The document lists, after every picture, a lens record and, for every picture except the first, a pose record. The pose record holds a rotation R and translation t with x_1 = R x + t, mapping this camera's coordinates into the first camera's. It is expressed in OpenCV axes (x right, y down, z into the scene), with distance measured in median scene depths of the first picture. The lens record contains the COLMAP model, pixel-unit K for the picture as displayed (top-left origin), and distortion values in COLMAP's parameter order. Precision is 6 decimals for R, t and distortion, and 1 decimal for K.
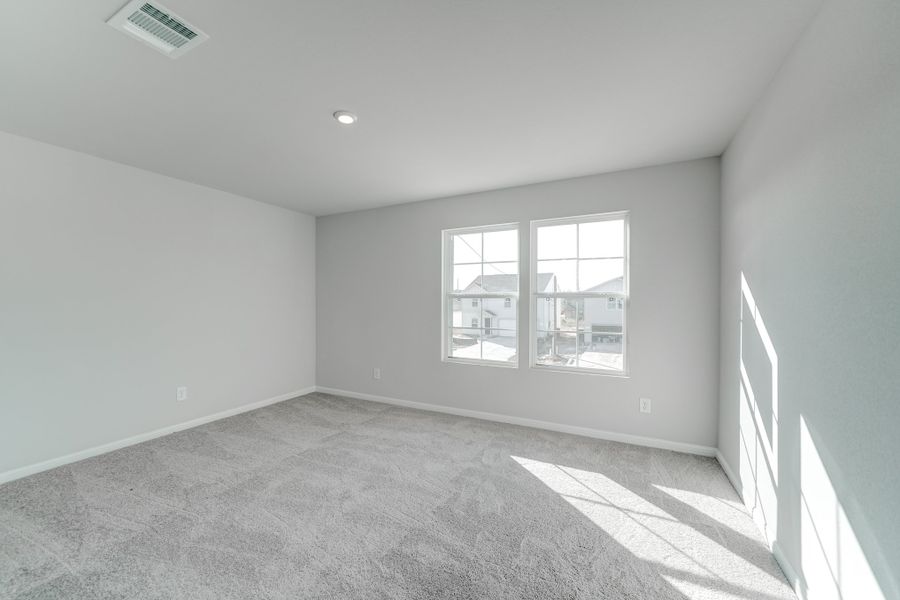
lens RADIAL K [[395.3, 0, 448.9], [0, 395.3, 301.5], [0, 0, 1]] dist [-0.016095, -0.000377]
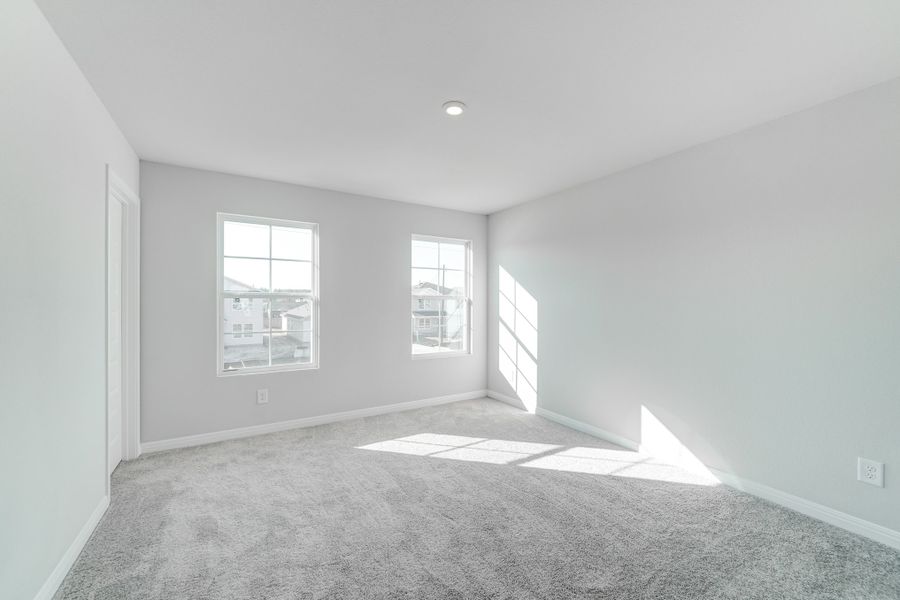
lens RADIAL K [[353.4, 0, 451.2], [0, 353.4, 301.9], [0, 0, 1]] dist [-0.001197, 0.001366]
pose [[0.463167, -0.002716, 0.886267, -0.650344], [0.000070, 0.999995, 0.003028, -0.003599], [-0.886271, -0.001341, 0.463165, 0.390871]]
